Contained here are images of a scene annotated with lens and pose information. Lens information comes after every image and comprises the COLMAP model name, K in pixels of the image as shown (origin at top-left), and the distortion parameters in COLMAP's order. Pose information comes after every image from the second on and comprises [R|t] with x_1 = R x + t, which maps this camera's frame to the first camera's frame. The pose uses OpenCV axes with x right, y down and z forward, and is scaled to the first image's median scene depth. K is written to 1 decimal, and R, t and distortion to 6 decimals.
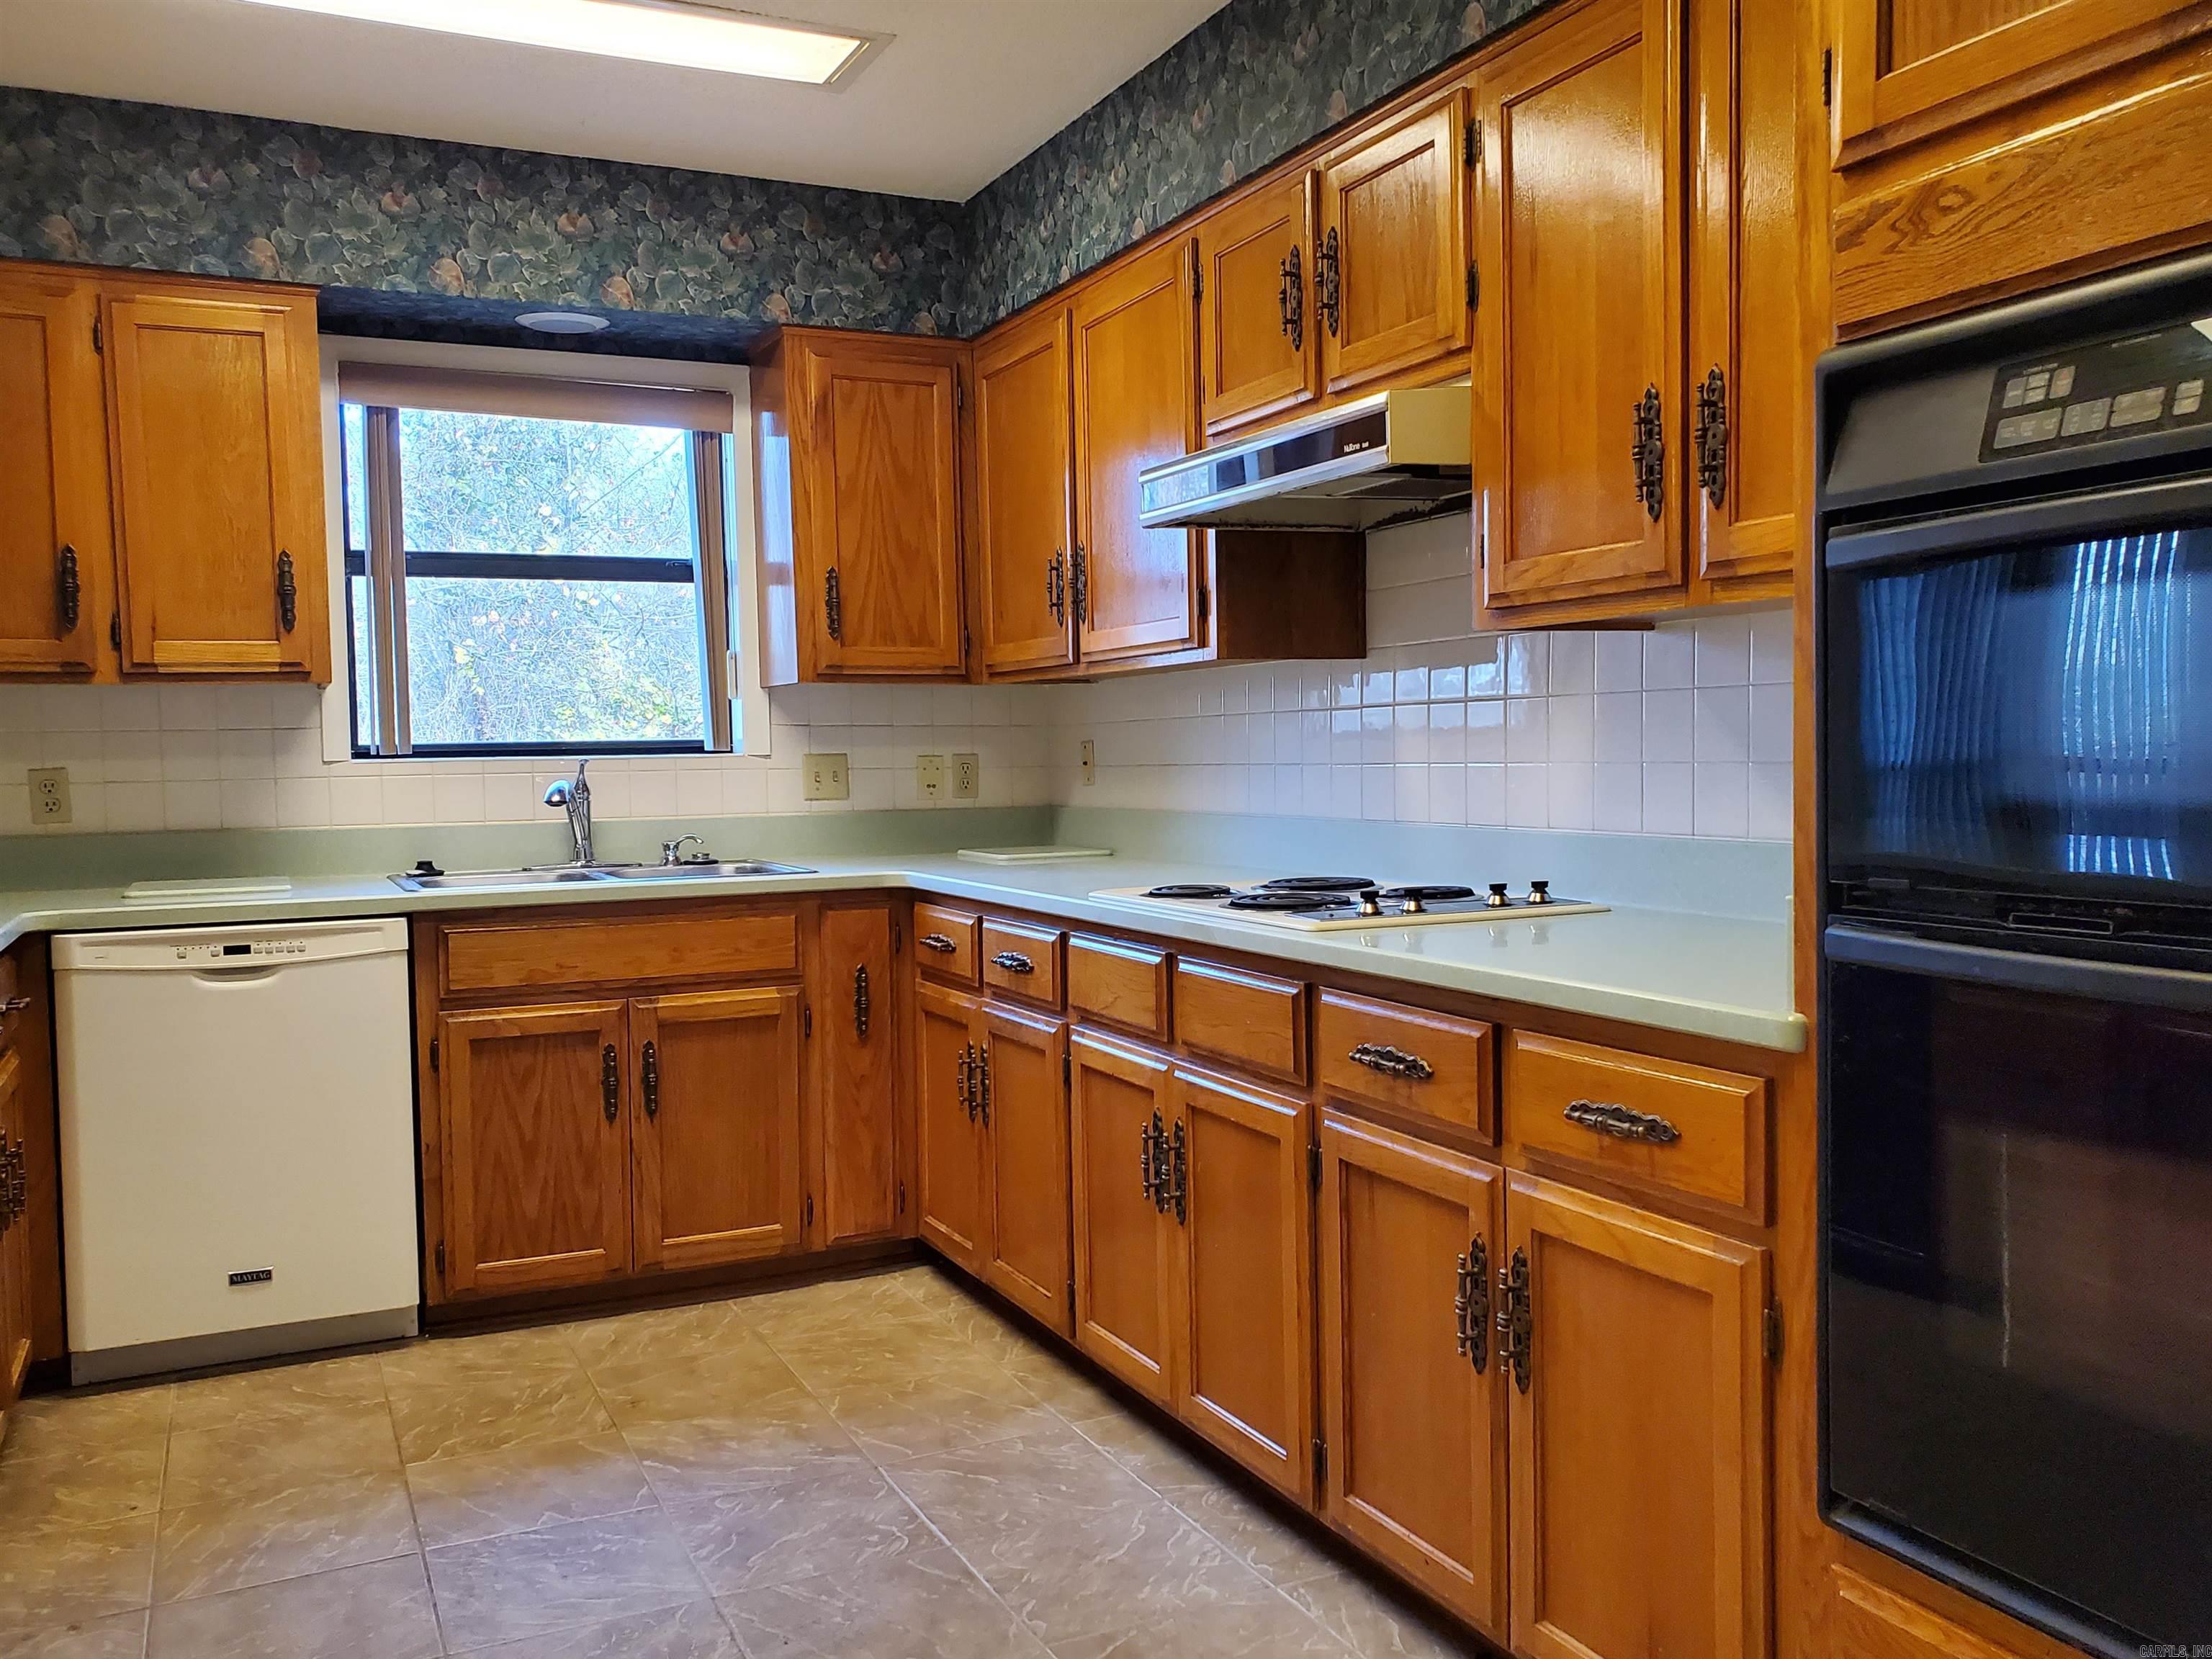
lens RADIAL K [[1812.6, 0, 1097.8], [0, 1812.6, 849.5], [0, 0, 1]] dist [0.109853, -0.279176]
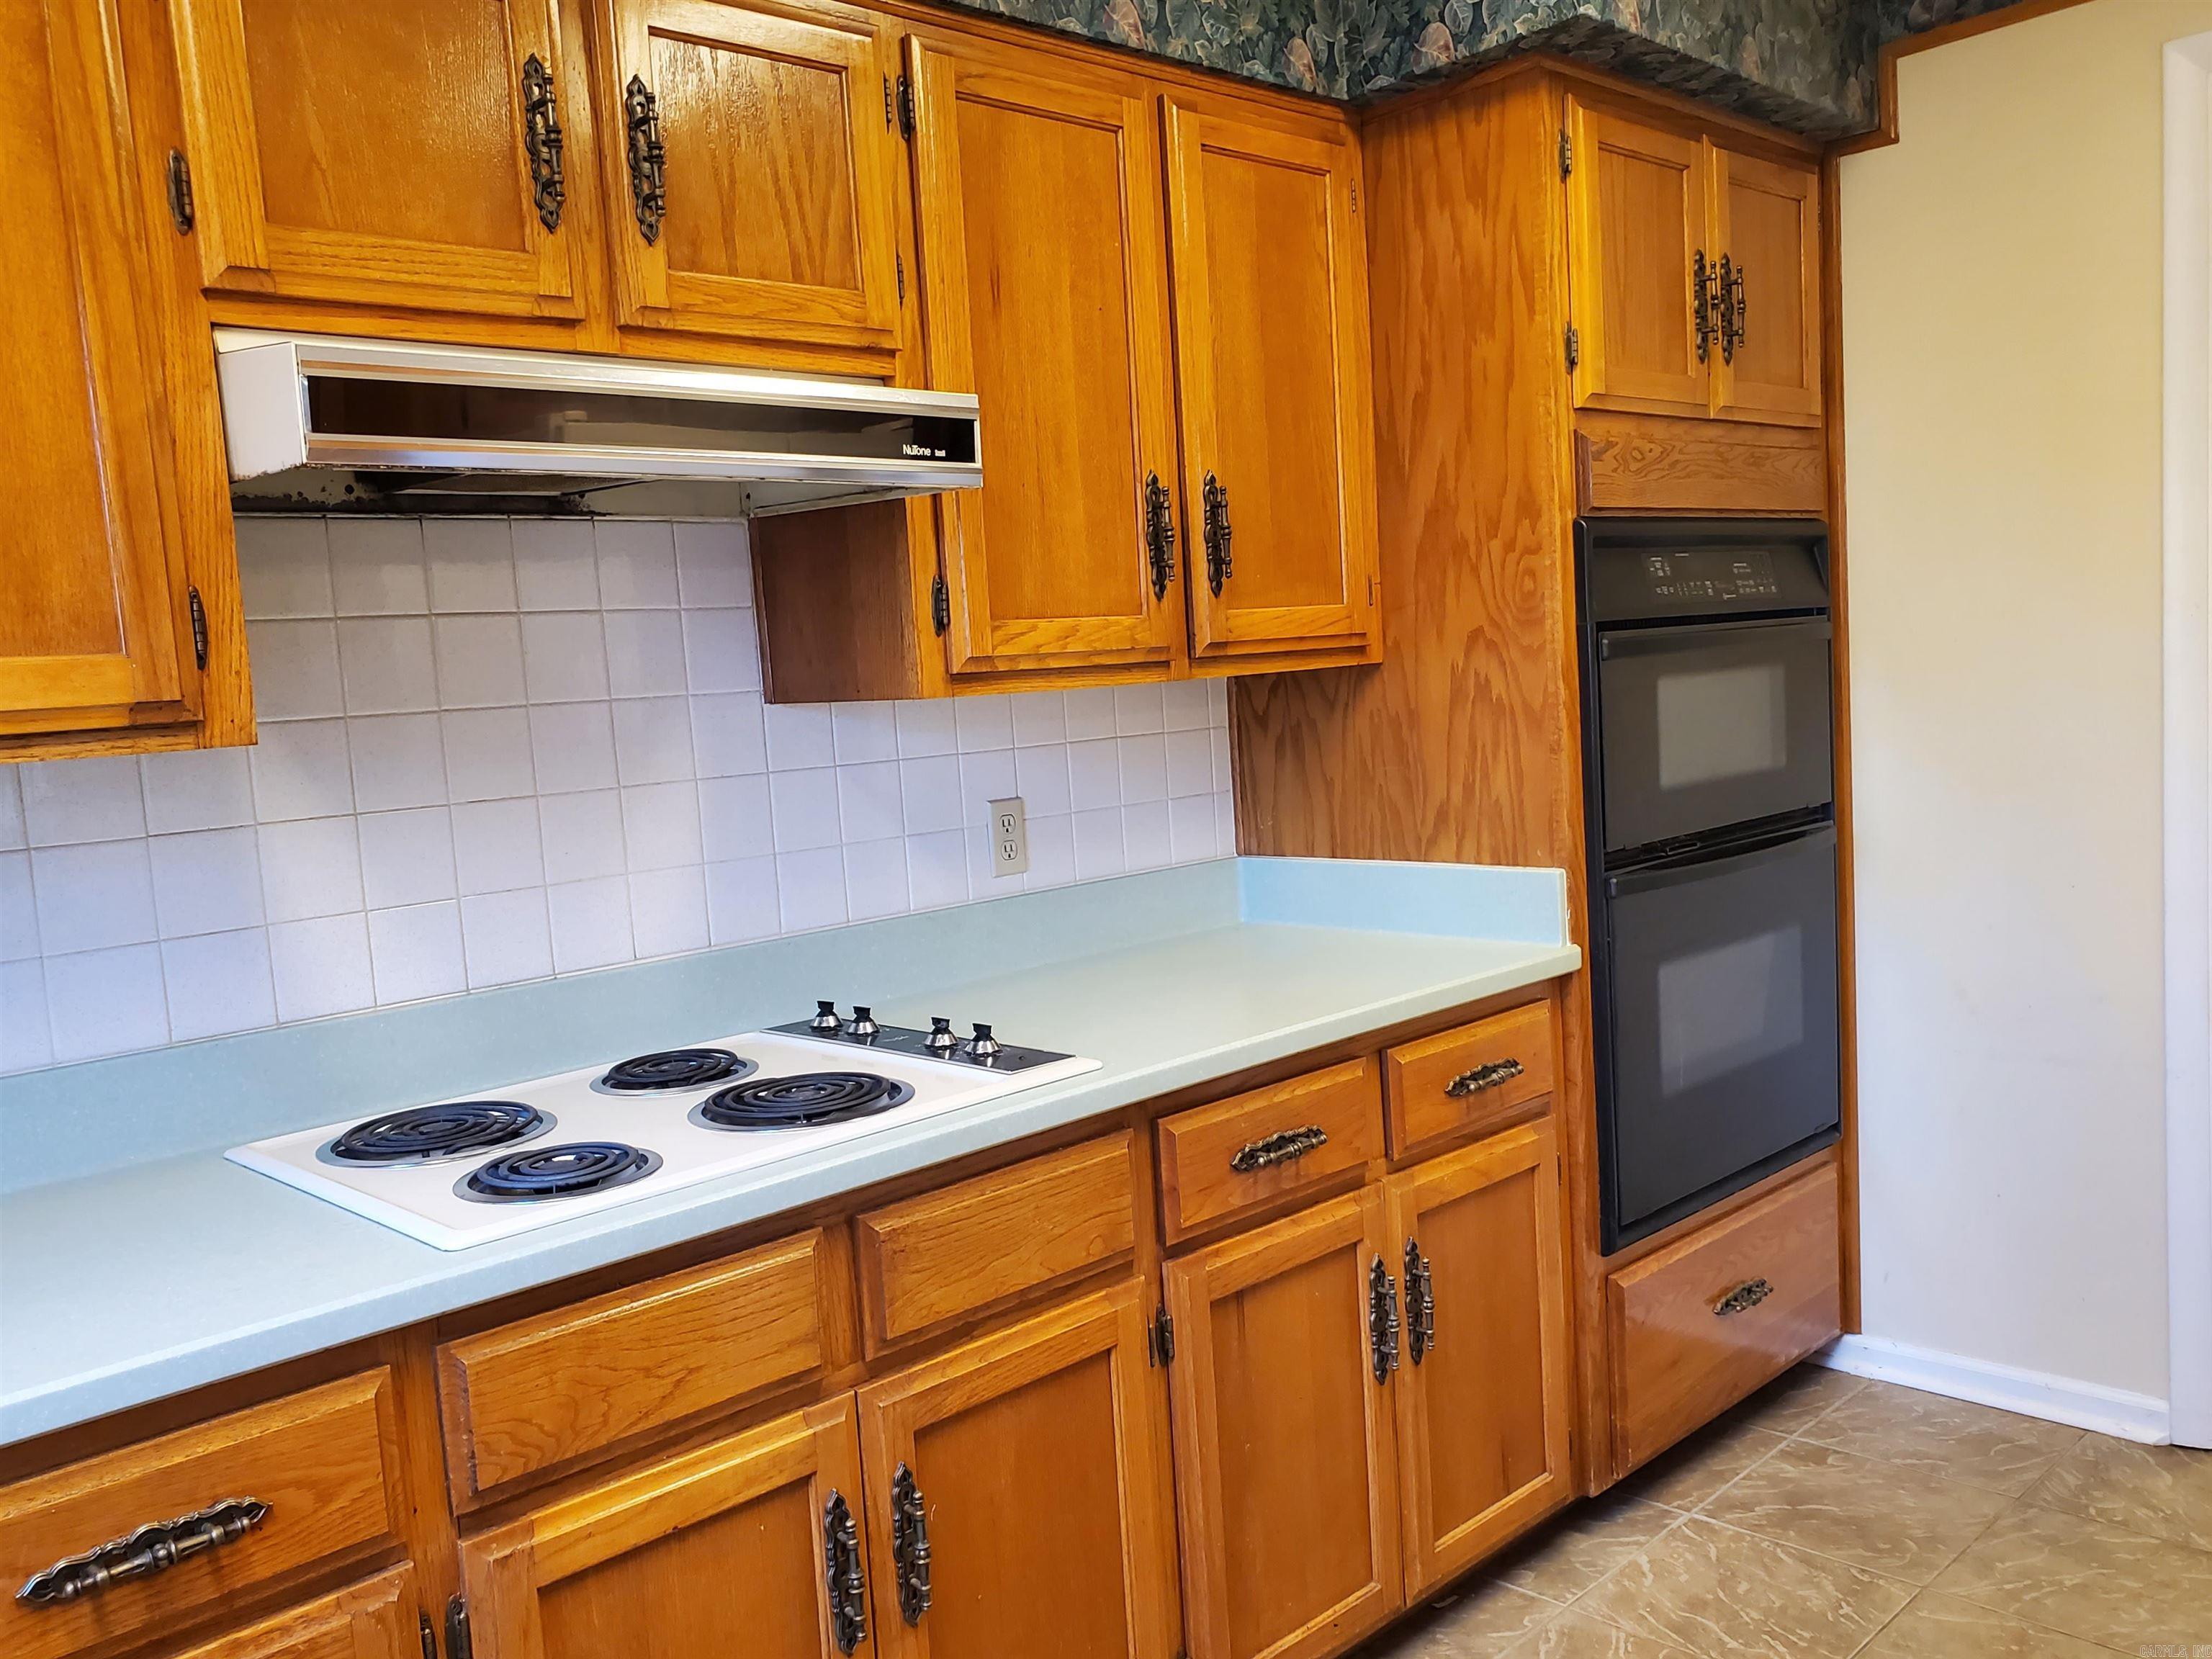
lens RADIAL K [[1812.6, 0, 1097.8], [0, 1812.6, 849.5], [0, 0, 1]] dist [0.109853, -0.279176]
pose [[-0.322074, -0.058544, 0.944903, -0.672463], [0.119440, 0.987598, 0.101901, -0.140503], [-0.939150, 0.145679, -0.311087, 1.324297]]
